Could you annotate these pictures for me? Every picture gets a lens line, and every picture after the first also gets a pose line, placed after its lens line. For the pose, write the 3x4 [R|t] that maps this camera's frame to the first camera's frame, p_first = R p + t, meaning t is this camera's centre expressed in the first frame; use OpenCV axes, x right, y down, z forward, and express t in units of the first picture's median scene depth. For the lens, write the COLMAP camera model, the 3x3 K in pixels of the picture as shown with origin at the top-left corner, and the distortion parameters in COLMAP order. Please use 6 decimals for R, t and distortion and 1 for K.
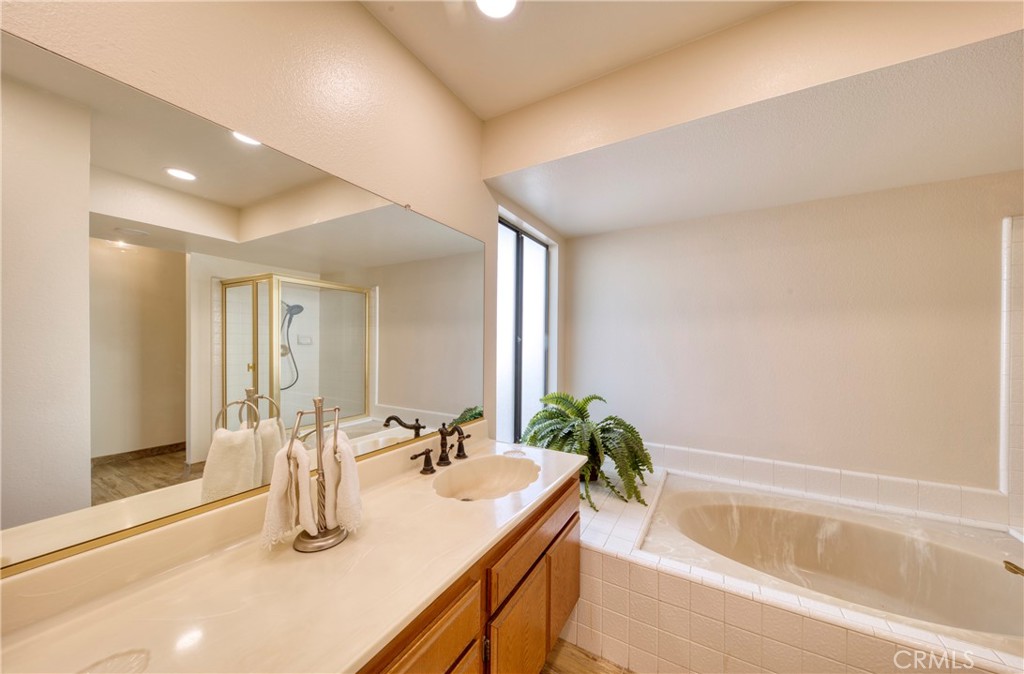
lens RADIAL K [[360.8, 0, 511.8], [0, 360.8, 341.7], [0, 0, 1]] dist [0.001351, -0.001806]
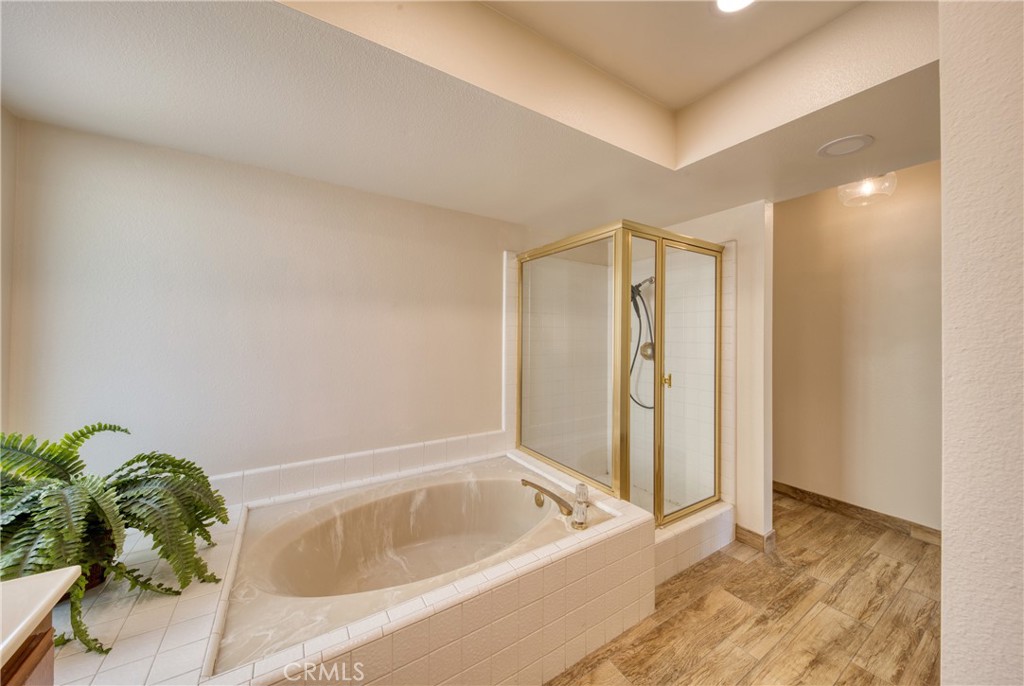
lens RADIAL K [[360.8, 0, 530.5], [0, 360.8, 327.7], [0, 0, 1]] dist [0.001351, -0.001806]
pose [[0.445427, 0.014110, 0.895207, 0.034399], [-0.011096, 0.999886, -0.010239, 0.000264], [-0.895250, -0.005373, 0.445533, 0.197865]]
